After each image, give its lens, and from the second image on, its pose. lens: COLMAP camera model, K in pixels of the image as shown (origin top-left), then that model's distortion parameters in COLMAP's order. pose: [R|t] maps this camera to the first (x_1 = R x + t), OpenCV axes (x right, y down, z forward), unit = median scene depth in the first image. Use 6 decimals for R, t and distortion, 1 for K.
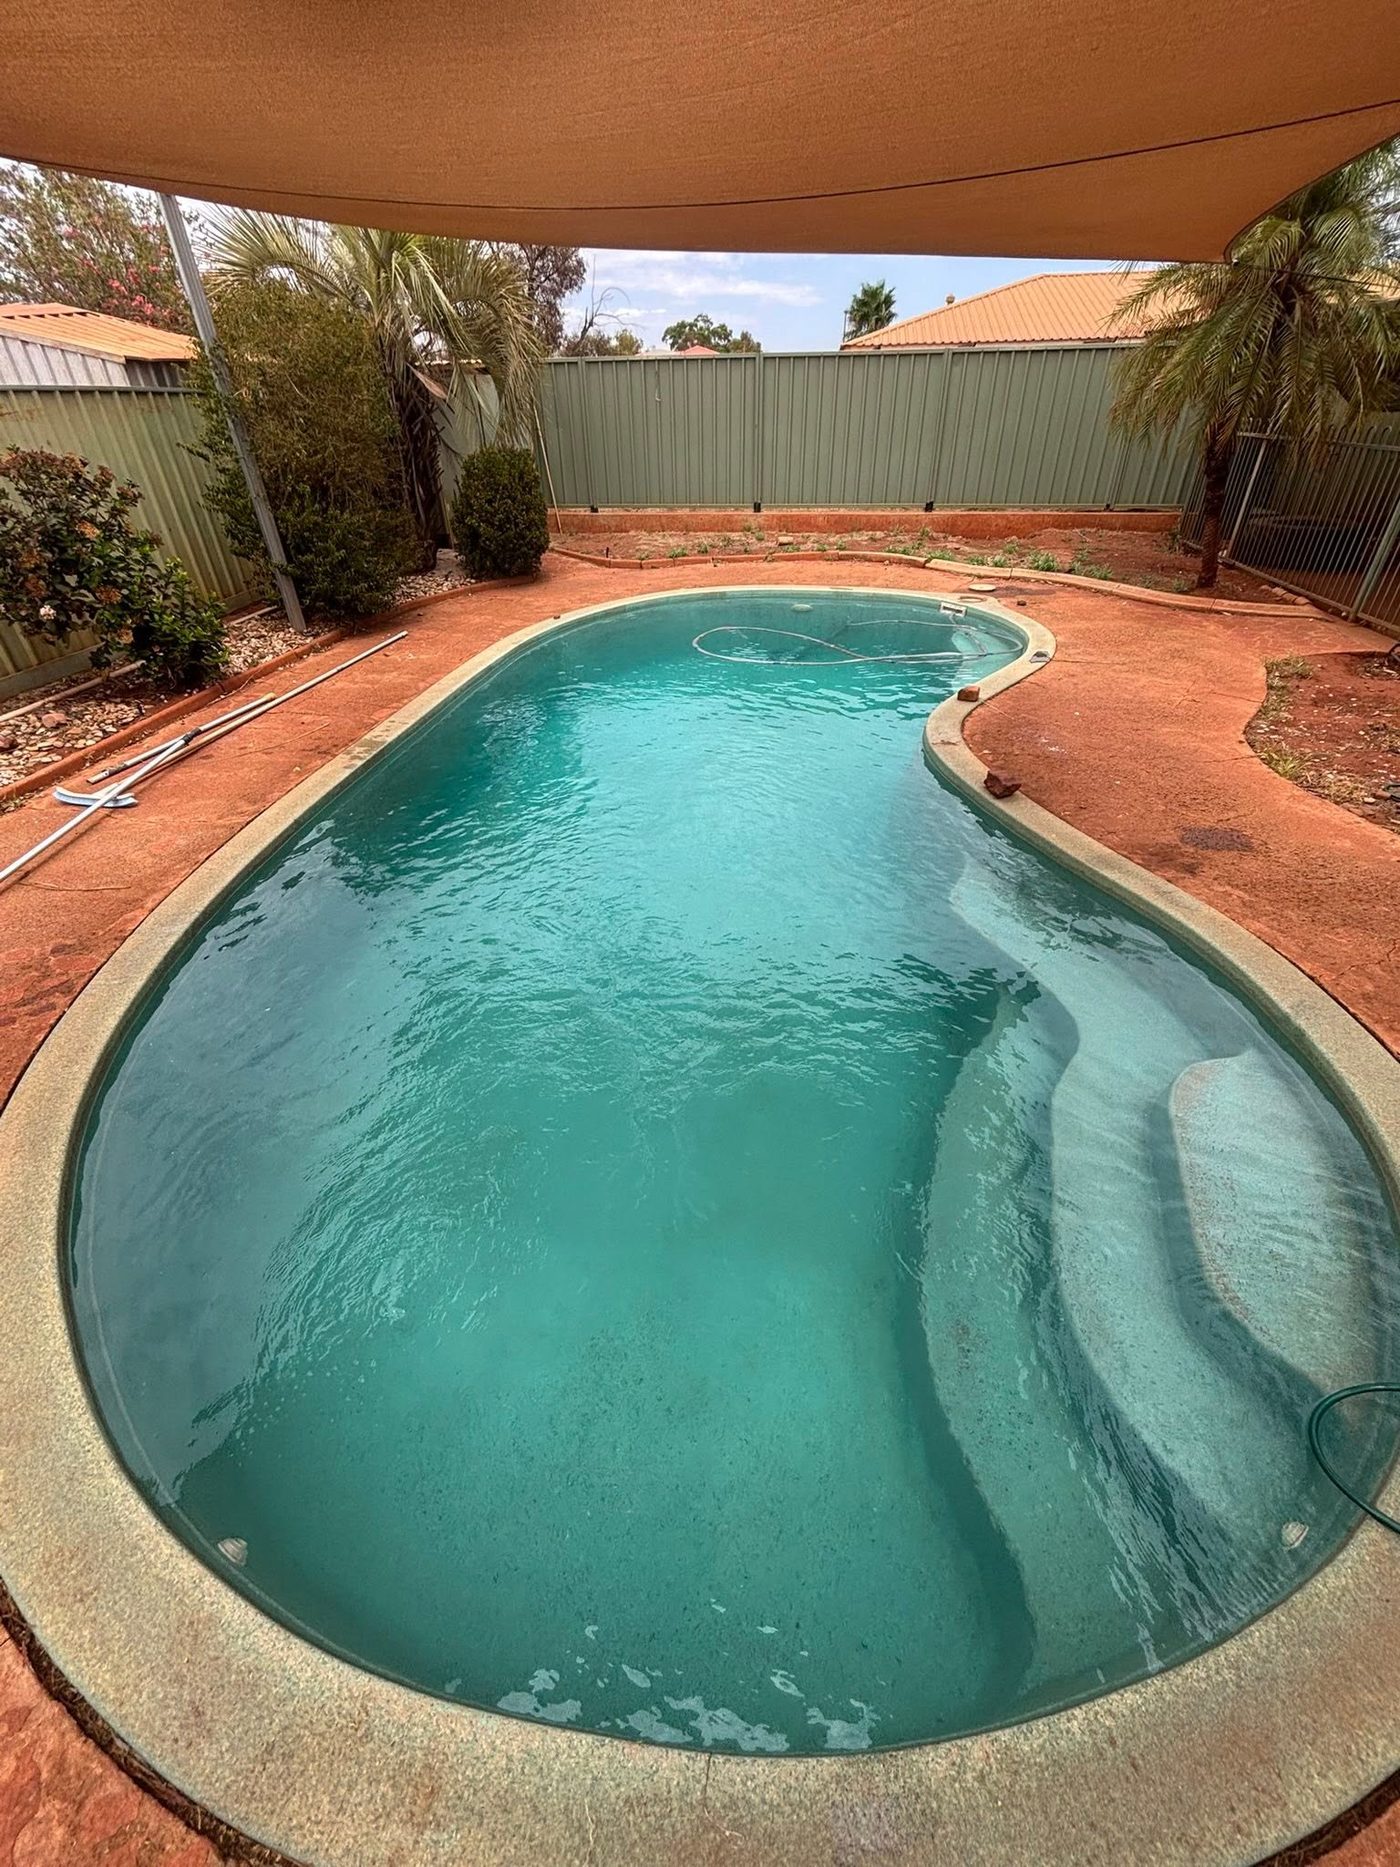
lens RADIAL K [[748.2, 0, 699.3], [0, 748.2, 923.5], [0, 0, 1]] dist [-0.003171, -0.001221]
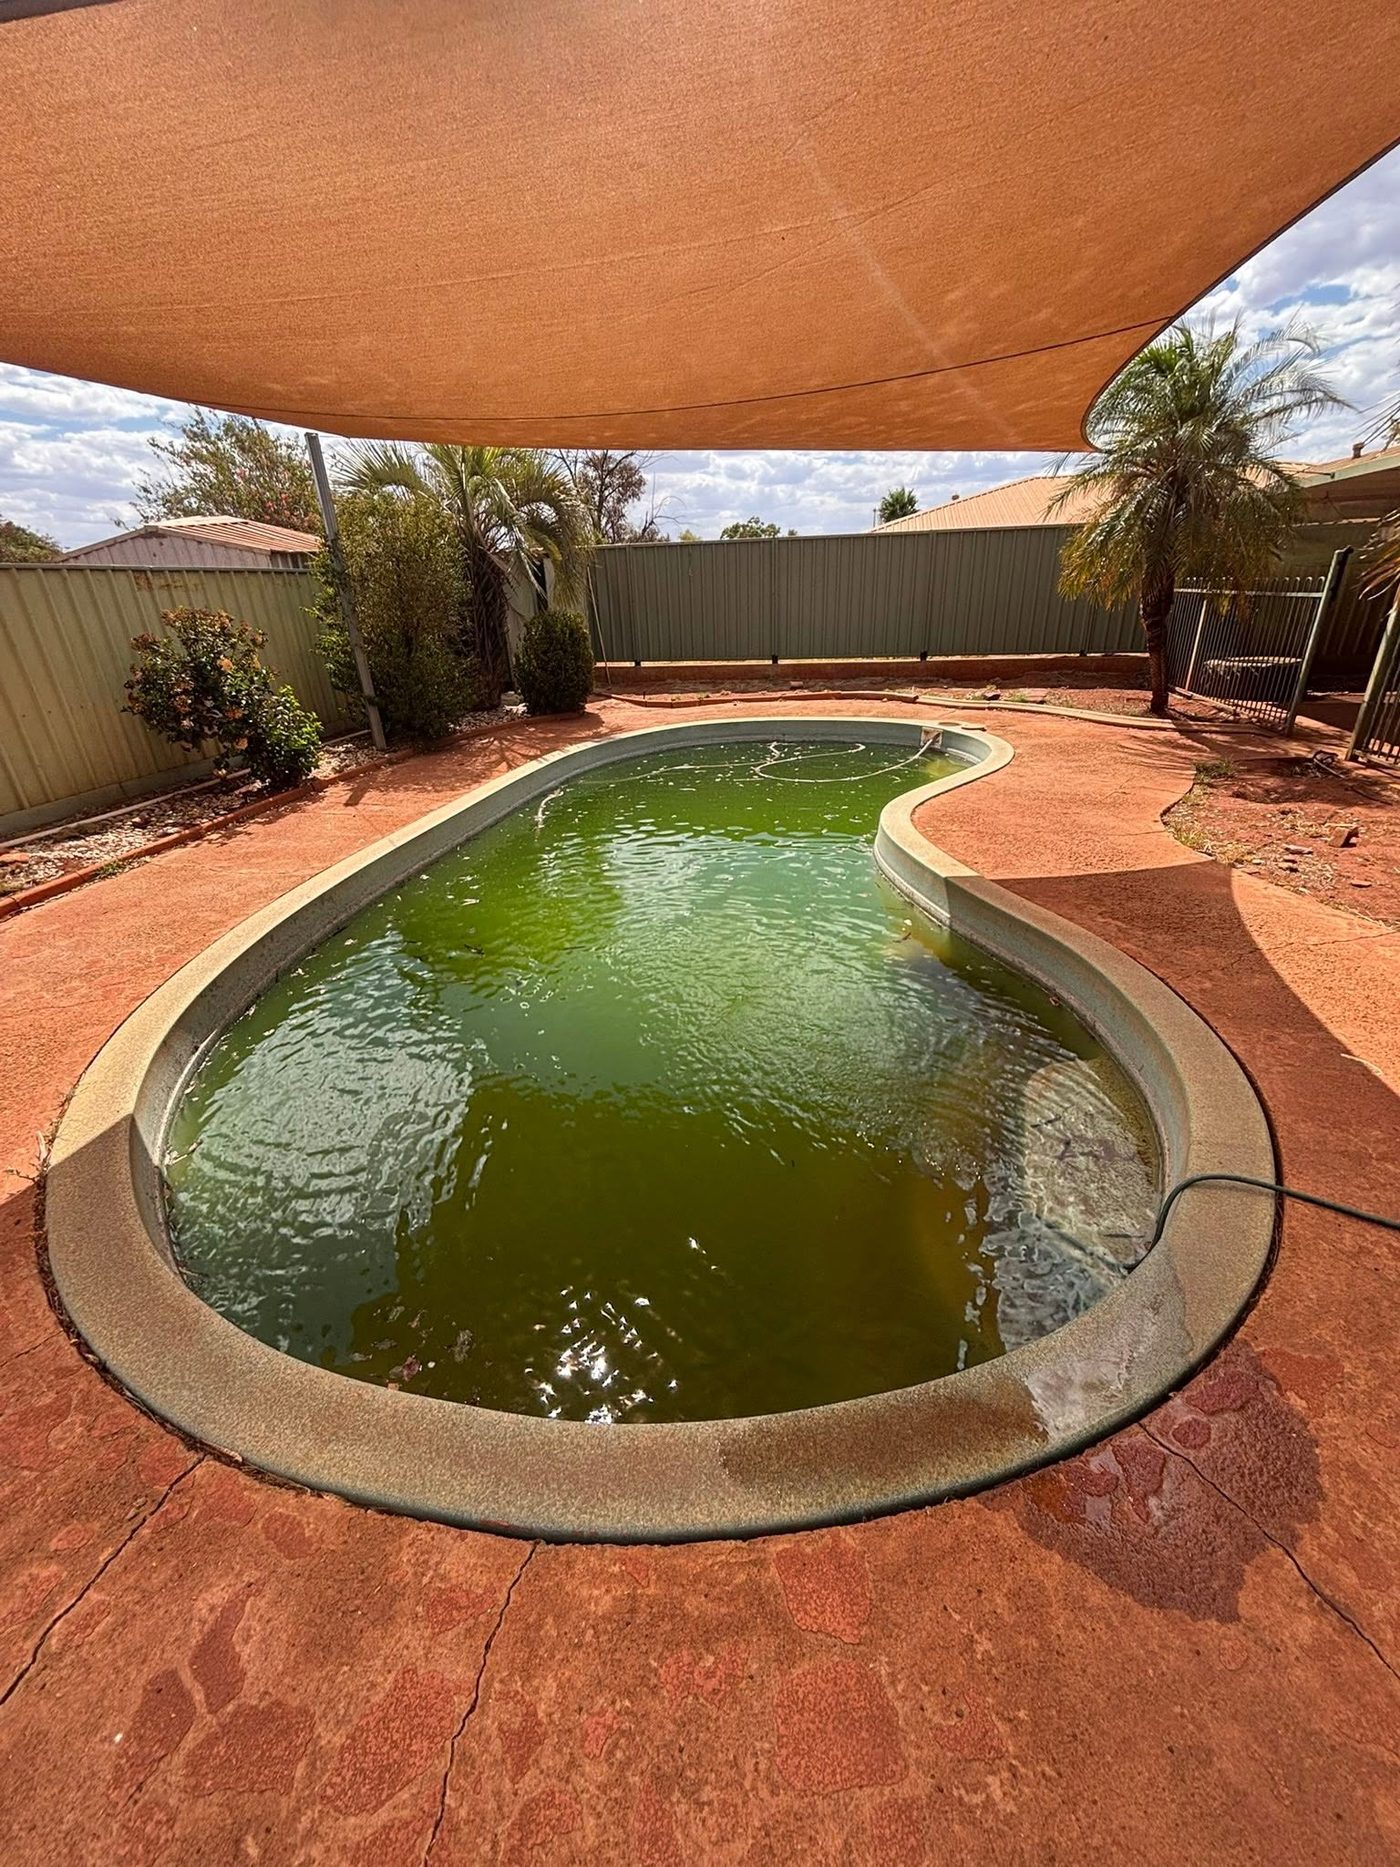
lens RADIAL K [[748.2, 0, 709.5], [0, 748.2, 948.9], [0, 0, 1]] dist [-0.003171, -0.001221]
pose [[0.997129, 0.016548, -0.073897, 0.095358], [-0.028579, 0.985905, -0.164849, 0.116555], [0.070127, 0.166488, 0.983547, -0.105532]]
